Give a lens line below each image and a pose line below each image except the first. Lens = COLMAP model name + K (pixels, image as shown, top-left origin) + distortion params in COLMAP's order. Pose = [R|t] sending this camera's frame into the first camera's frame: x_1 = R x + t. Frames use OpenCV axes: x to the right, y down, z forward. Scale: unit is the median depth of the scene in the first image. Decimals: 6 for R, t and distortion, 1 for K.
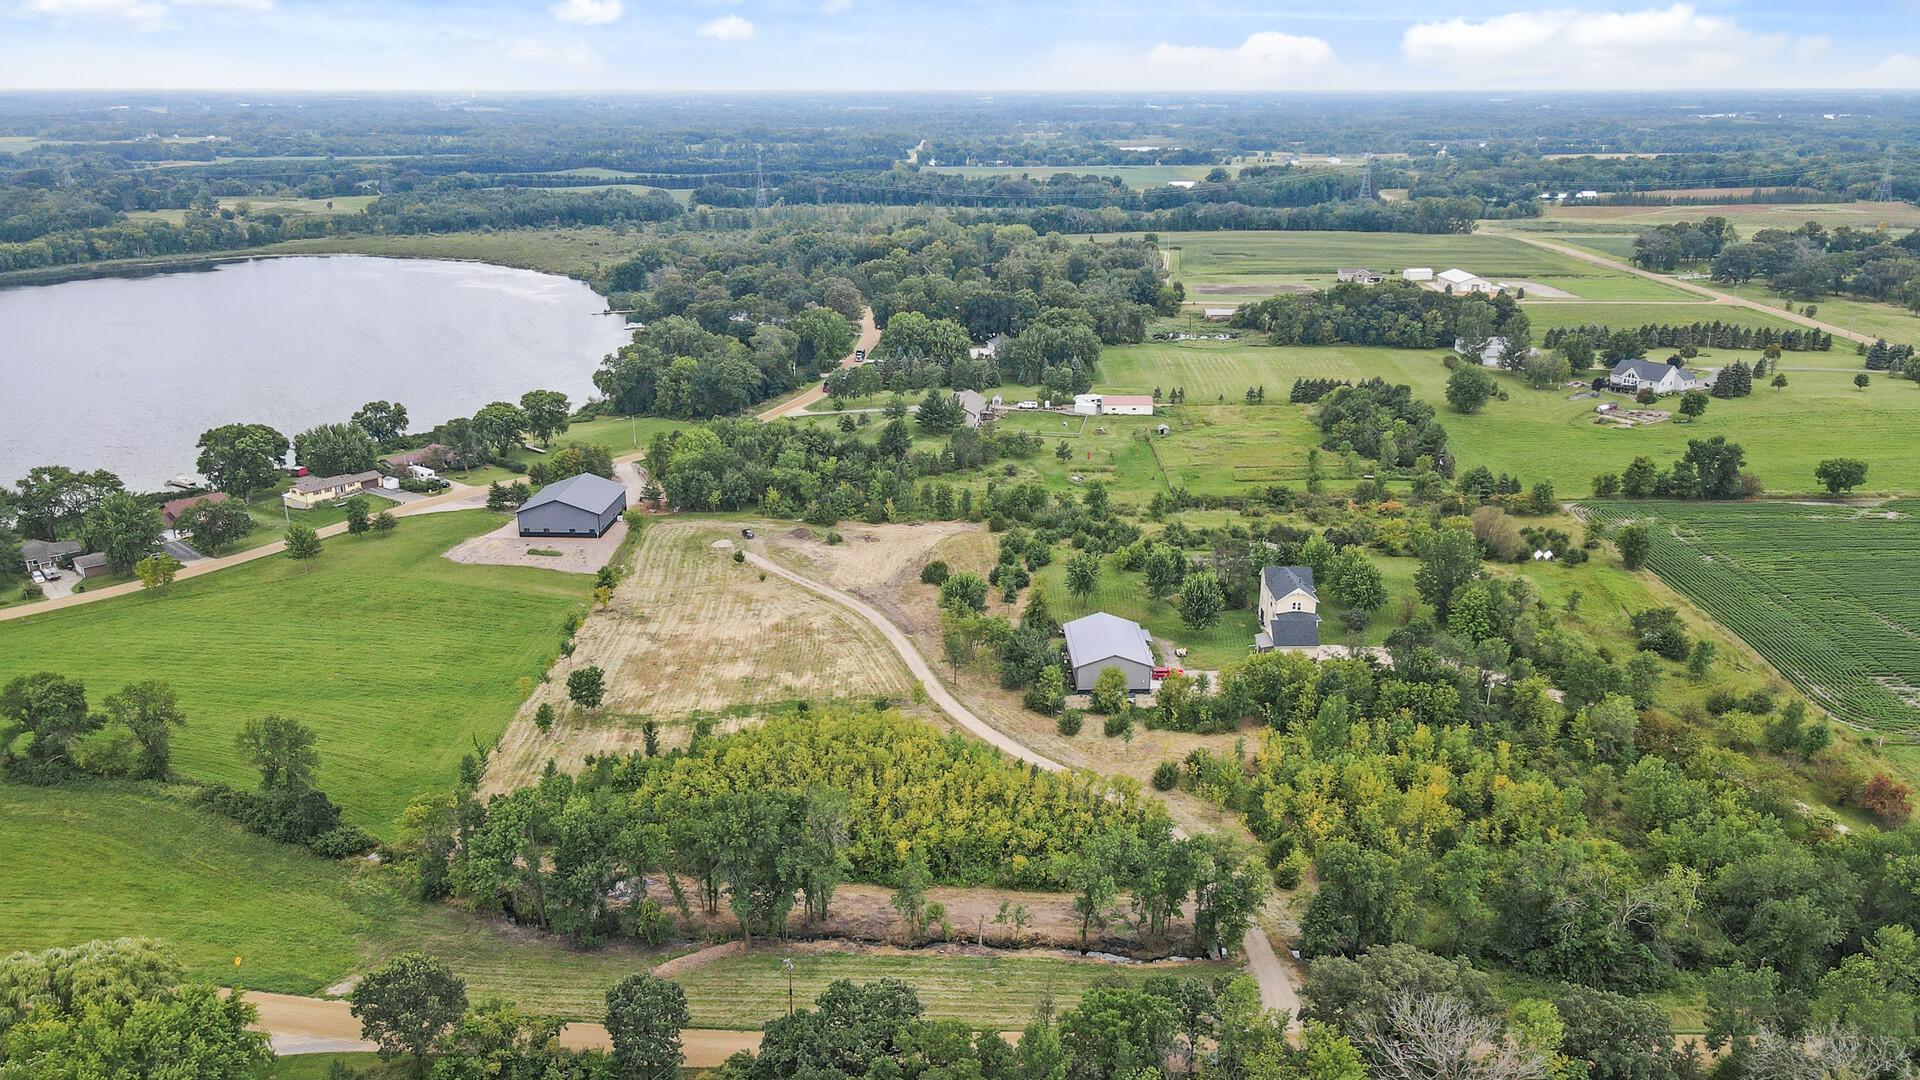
lens RADIAL K [[1441.9, 0, 960.0], [0, 1441.9, 540.0], [0, 0, 1]] dist [-0.004397, 0.043749]
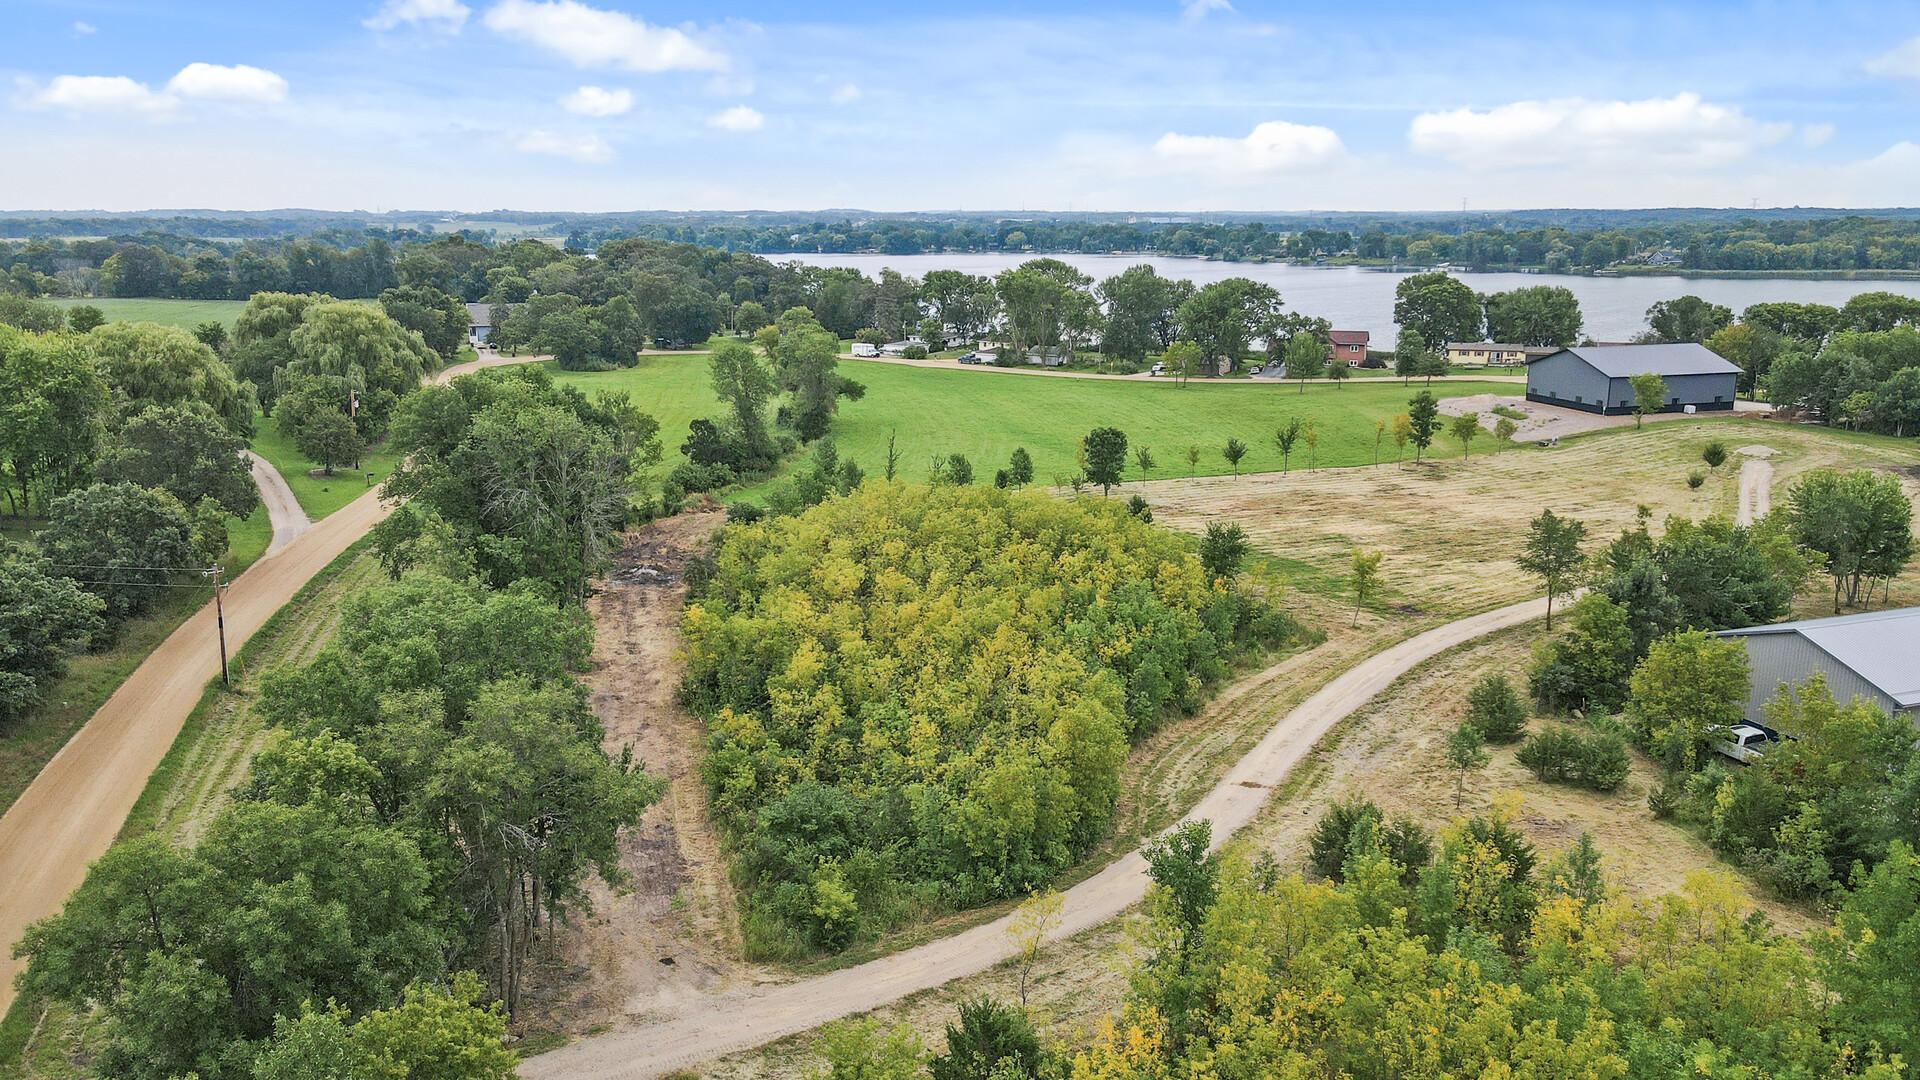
lens RADIAL K [[1405.8, 0, 960.0], [0, 1405.8, 540.0], [0, 0, 1]] dist [0.009729, 0.005933]
pose [[0.308384, 0.214640, -0.926730, 0.149011], [-0.282721, 0.950870, 0.126151, 0.030845], [0.908278, 0.223103, 0.353917, 0.294927]]
